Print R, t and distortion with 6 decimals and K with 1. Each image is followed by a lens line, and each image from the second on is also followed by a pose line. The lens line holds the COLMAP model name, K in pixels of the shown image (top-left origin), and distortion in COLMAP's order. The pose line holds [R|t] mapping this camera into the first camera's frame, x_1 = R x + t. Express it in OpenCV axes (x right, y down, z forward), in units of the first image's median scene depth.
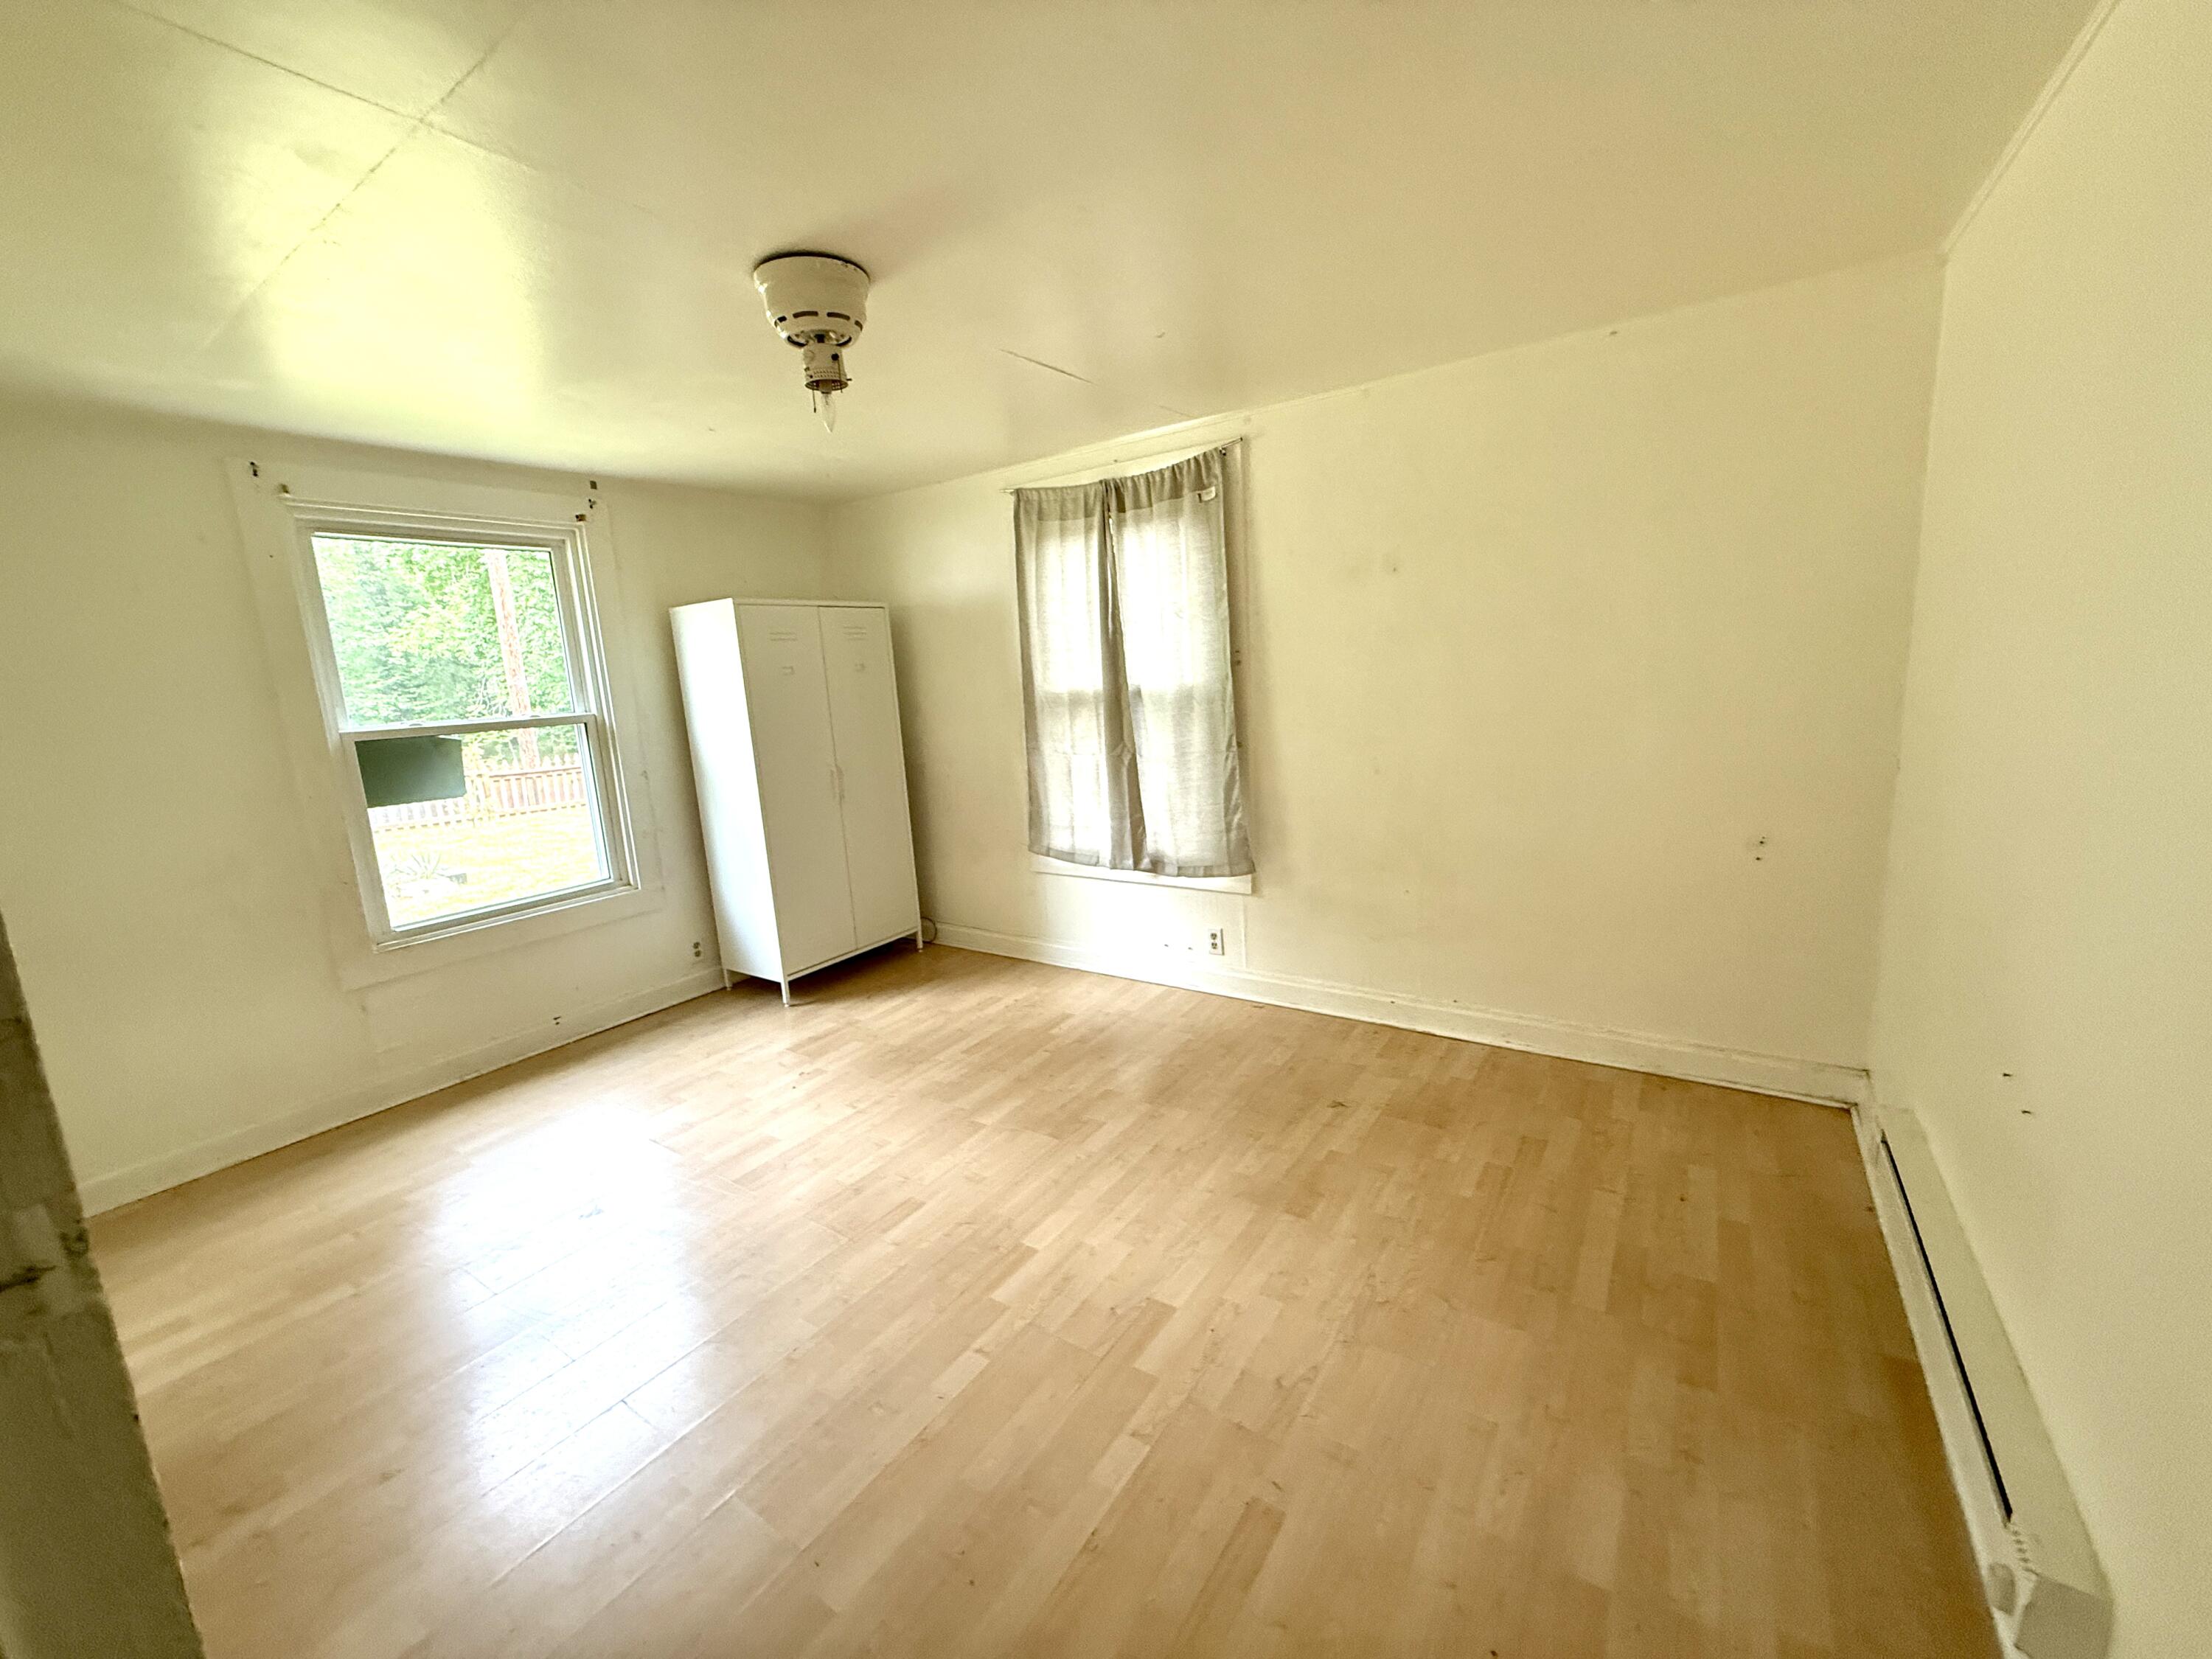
lens RADIAL K [[880.3, 0, 1097.7], [0, 880.3, 825.9], [0, 0, 1]] dist [0.000111, 0.000863]
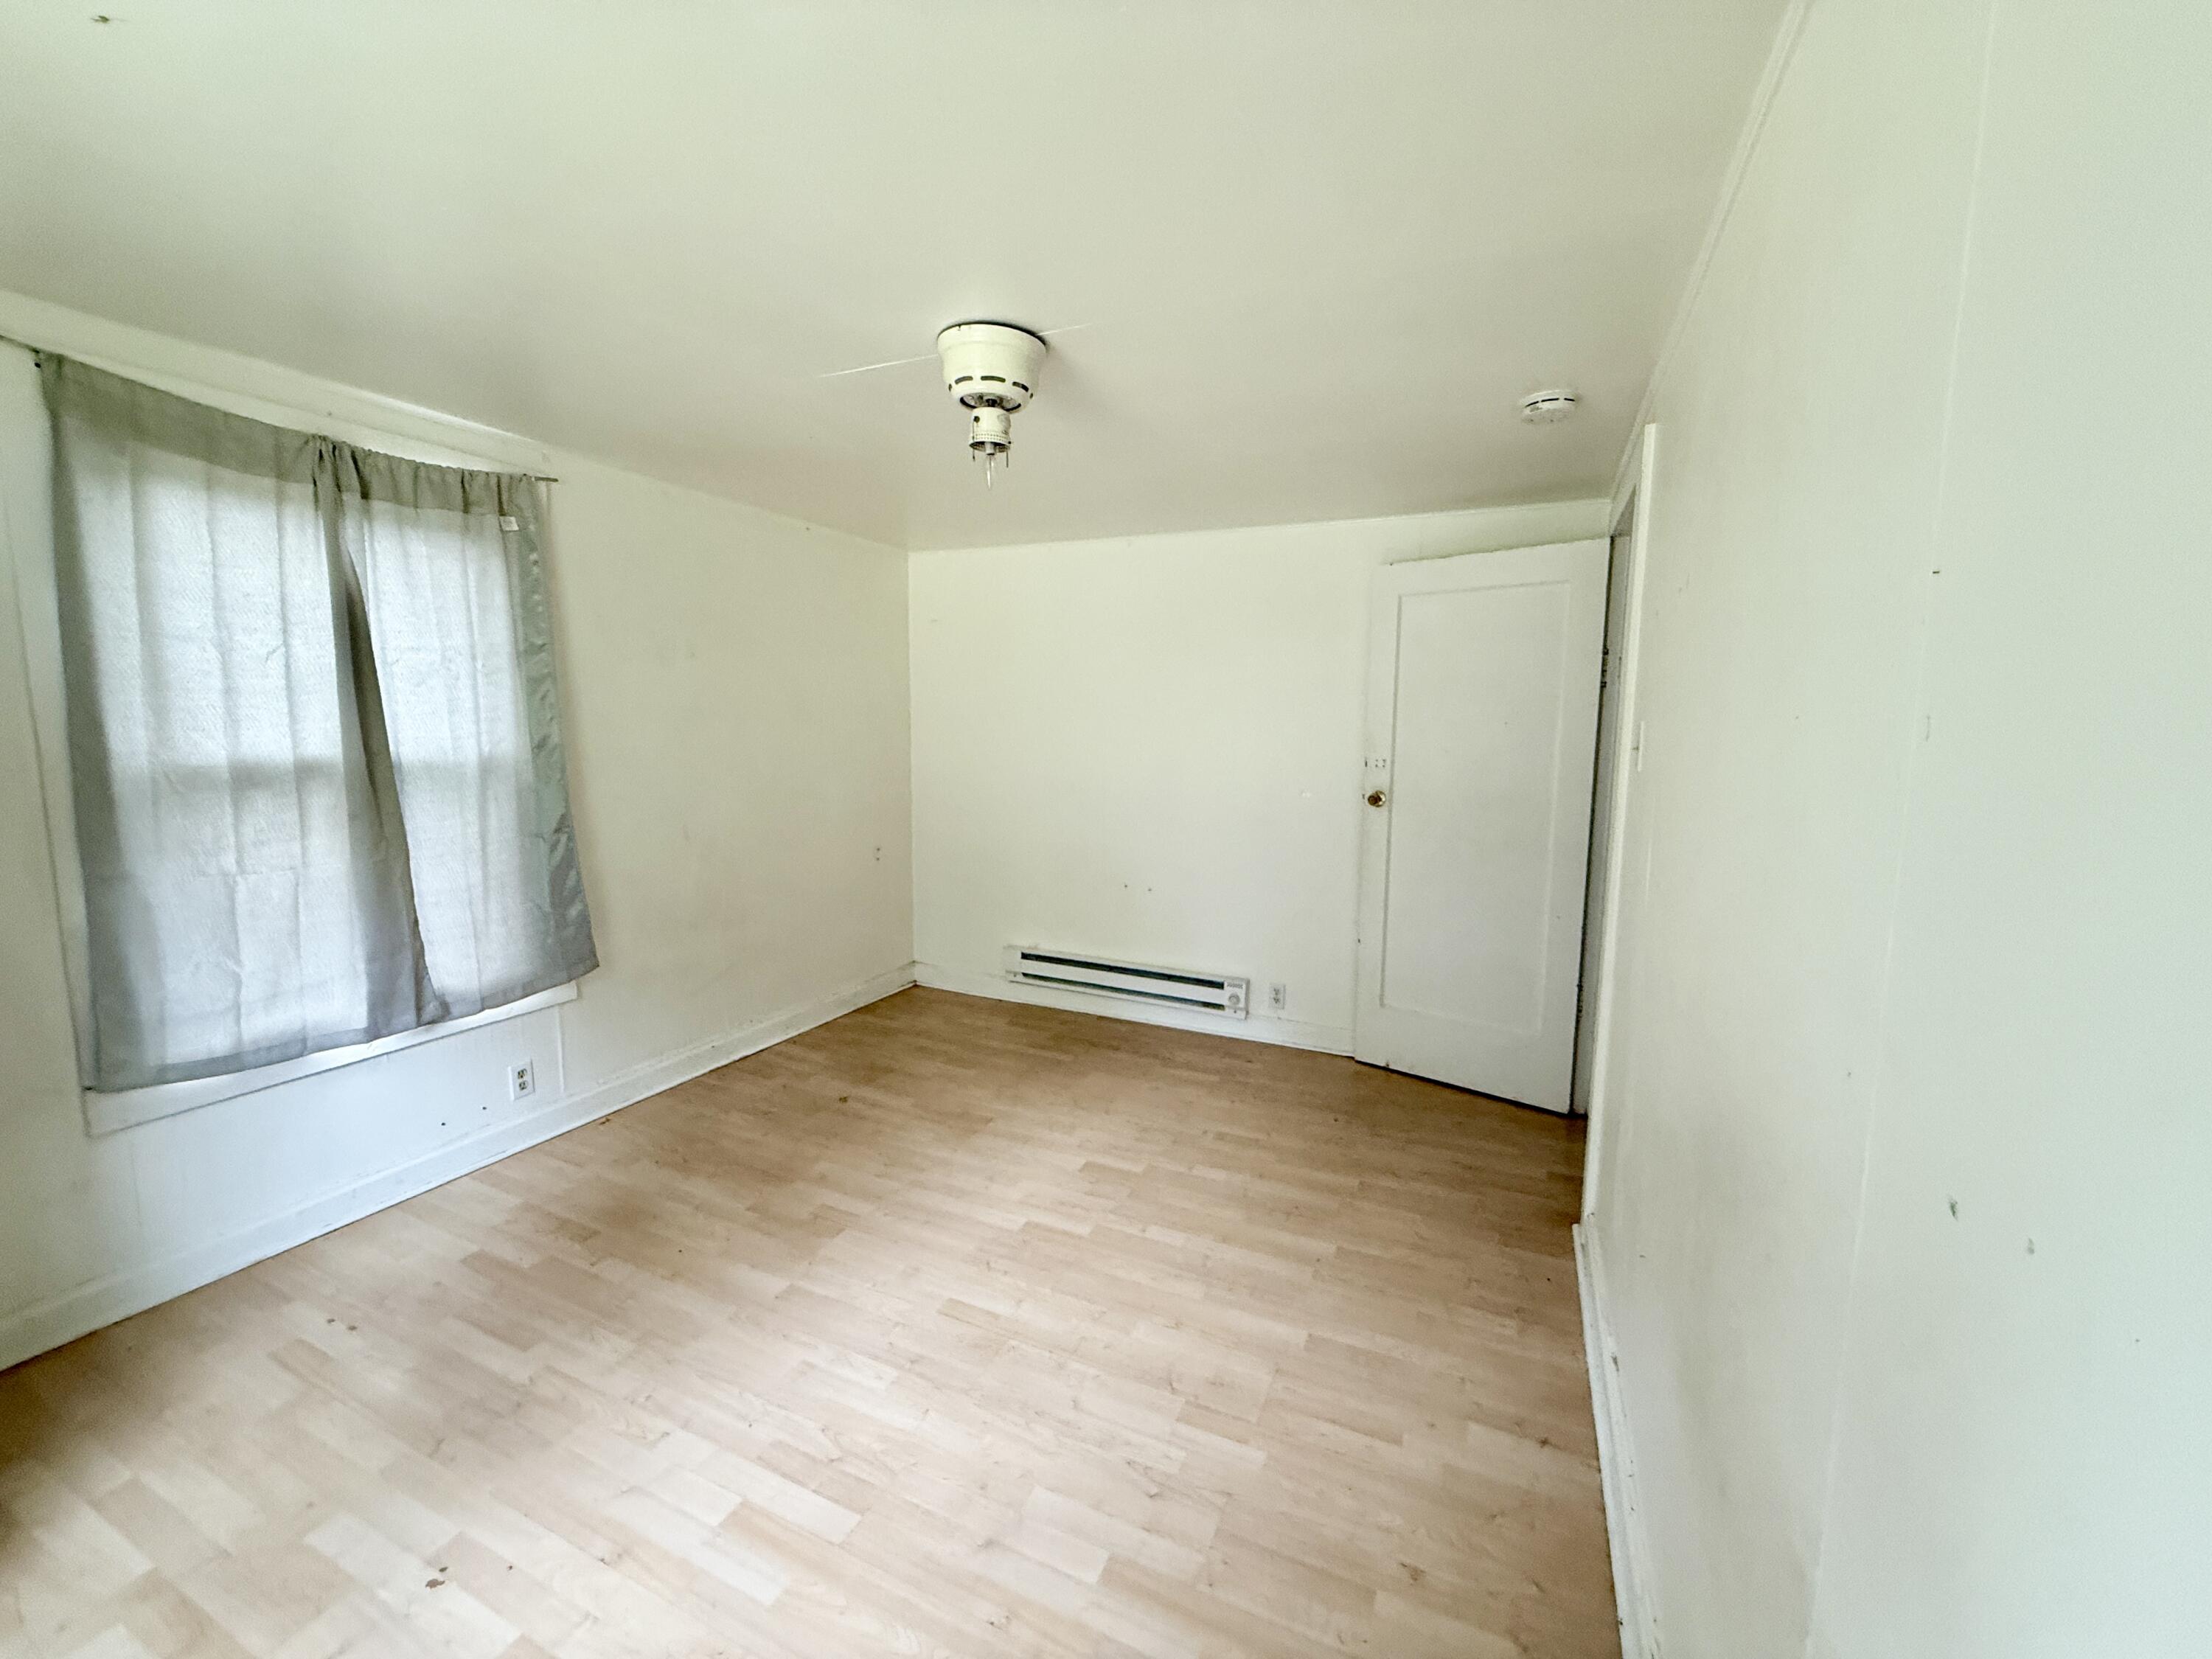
lens RADIAL K [[880.3, 0, 1097.7], [0, 880.3, 825.9], [0, 0, 1]] dist [0.000111, 0.000863]
pose [[-0.164077, -0.057432, 0.984774, -0.774933], [0.170138, 0.981695, 0.085600, -0.077208], [-0.971664, 0.181592, -0.151302, 0.634228]]
